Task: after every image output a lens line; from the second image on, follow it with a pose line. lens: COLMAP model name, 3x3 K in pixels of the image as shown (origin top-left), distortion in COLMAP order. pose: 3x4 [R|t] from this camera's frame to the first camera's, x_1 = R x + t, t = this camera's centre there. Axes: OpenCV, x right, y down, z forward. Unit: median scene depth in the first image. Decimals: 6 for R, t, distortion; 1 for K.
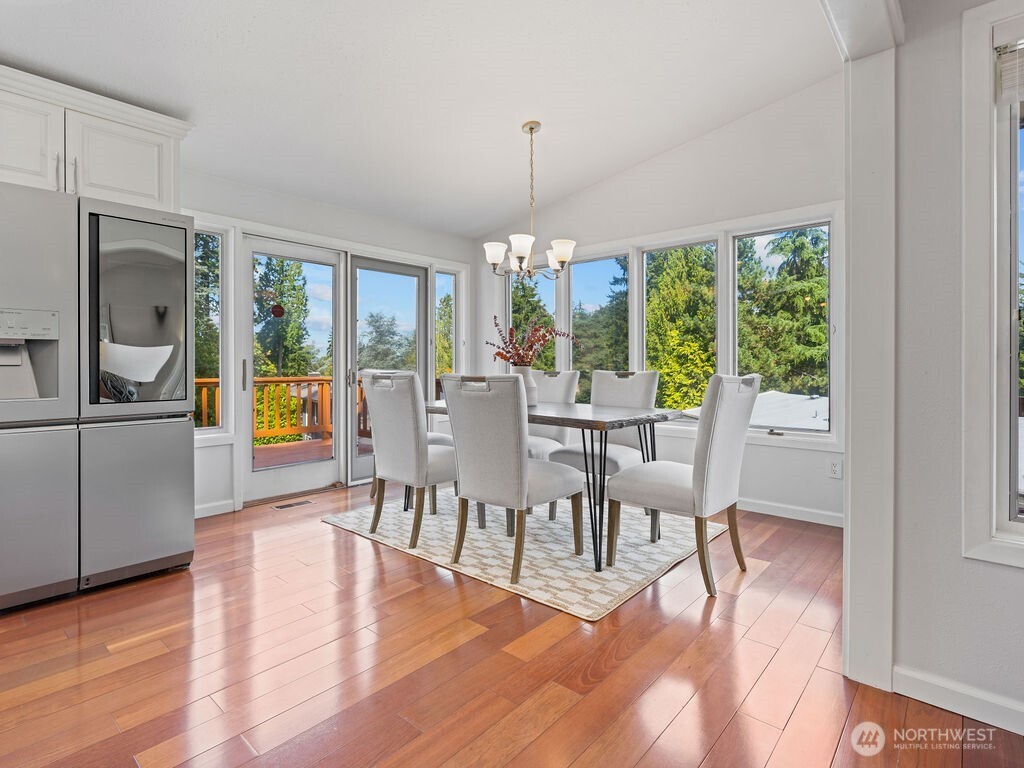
lens RADIAL K [[522.8, 0, 513.7], [0, 522.8, 375.2], [0, 0, 1]] dist [-0.011074, 0.005320]
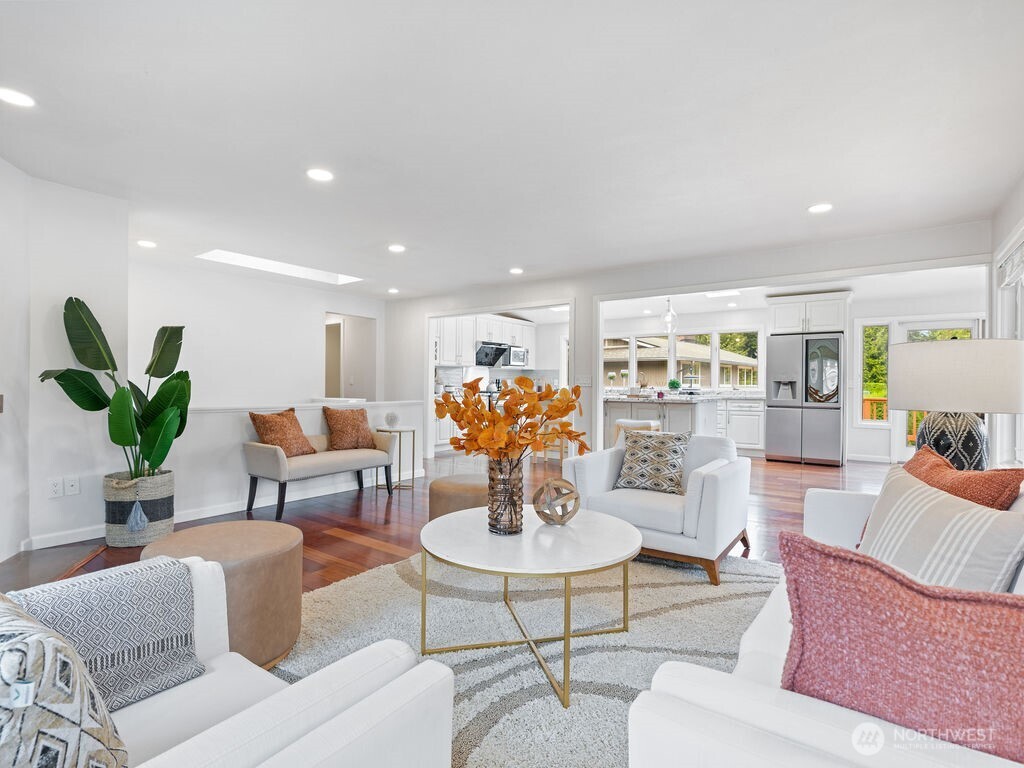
lens RADIAL K [[522.8, 0, 505.4], [0, 522.8, 387.2], [0, 0, 1]] dist [-0.011074, 0.005320]
pose [[0.091905, 0.007968, -0.995736, 0.156334], [-0.027705, 0.999601, 0.005442, 0.000112], [0.995382, 0.027087, 0.092089, -0.078297]]
